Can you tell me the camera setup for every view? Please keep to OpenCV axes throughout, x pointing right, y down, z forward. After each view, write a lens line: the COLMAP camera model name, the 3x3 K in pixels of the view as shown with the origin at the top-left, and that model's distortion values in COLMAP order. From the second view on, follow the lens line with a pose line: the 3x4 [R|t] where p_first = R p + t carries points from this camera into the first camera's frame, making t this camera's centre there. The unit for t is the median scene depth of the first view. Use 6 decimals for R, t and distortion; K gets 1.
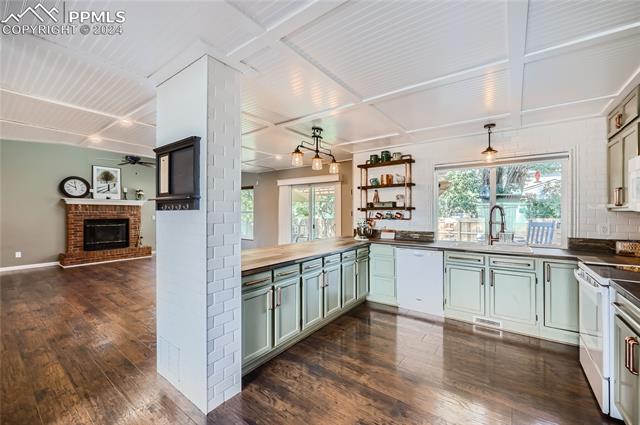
lens RADIAL K [[257.6, 0, 320.0], [0, 257.6, 212.5], [0, 0, 1]] dist [0.010068, 0.000198]
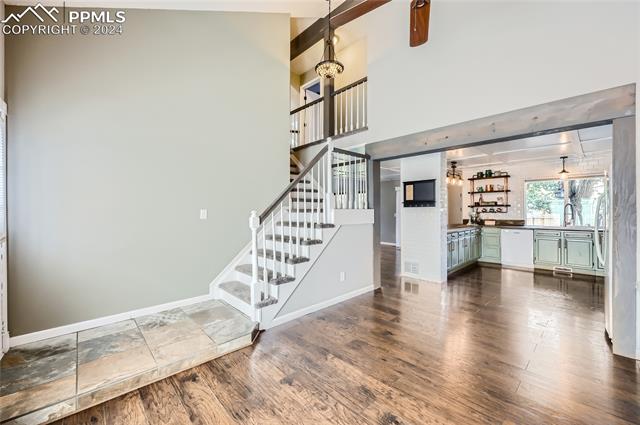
lens RADIAL K [[257.6, 0, 320.0], [0, 257.6, 212.5], [0, 0, 1]] dist [0.010068, 0.000198]
pose [[0.985099, -0.004844, -0.171922, -0.520276], [0.005661, 0.999975, 0.004265, 0.013384], [0.171897, -0.005174, 0.985101, -0.790953]]
